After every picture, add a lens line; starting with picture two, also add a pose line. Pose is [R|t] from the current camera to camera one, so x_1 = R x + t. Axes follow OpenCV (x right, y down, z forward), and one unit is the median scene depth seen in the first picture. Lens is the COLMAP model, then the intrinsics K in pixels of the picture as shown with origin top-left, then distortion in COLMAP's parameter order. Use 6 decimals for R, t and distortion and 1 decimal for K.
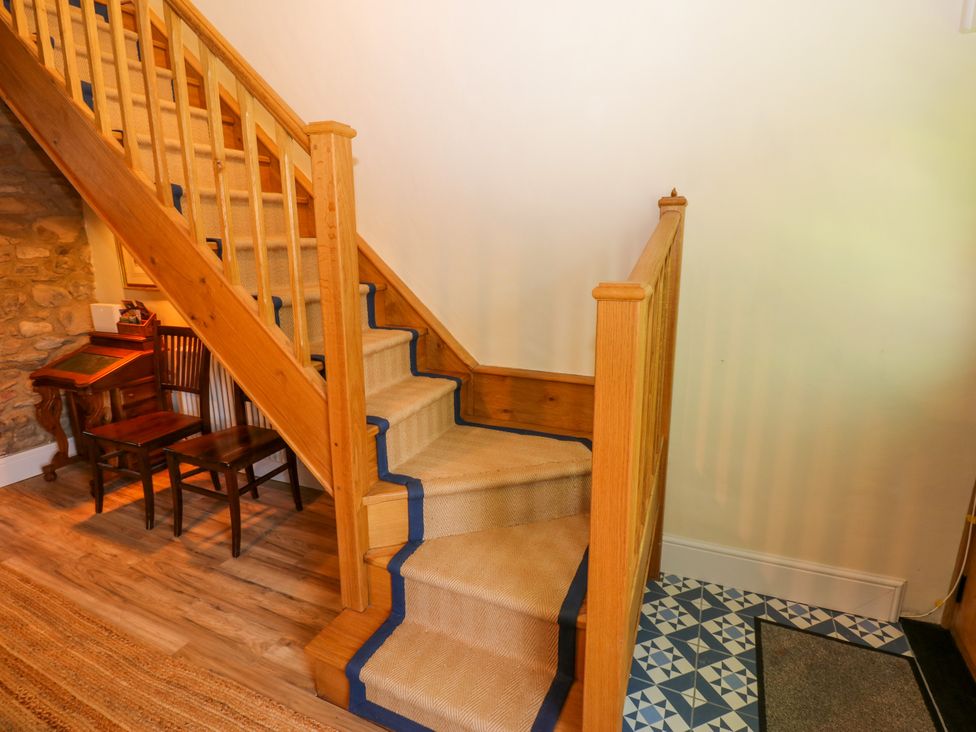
lens RADIAL K [[508.5, 0, 492.8], [0, 508.5, 353.0], [0, 0, 1]] dist [0.003917, -0.017553]
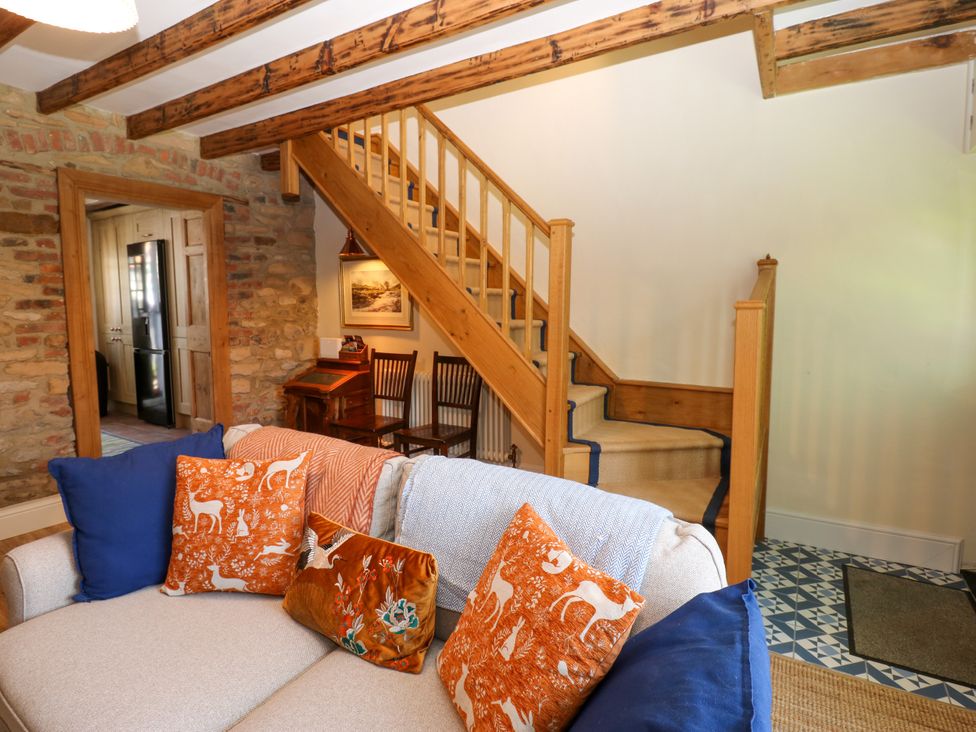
lens RADIAL K [[511.4, 0, 485.0], [0, 511.4, 357.0], [0, 0, 1]] dist [0.005773, -0.018923]
pose [[0.990377, 0.017366, -0.137303, -0.210237], [-0.033822, 0.992385, -0.118444, 0.149442], [0.134201, 0.121948, 0.983422, -0.447064]]
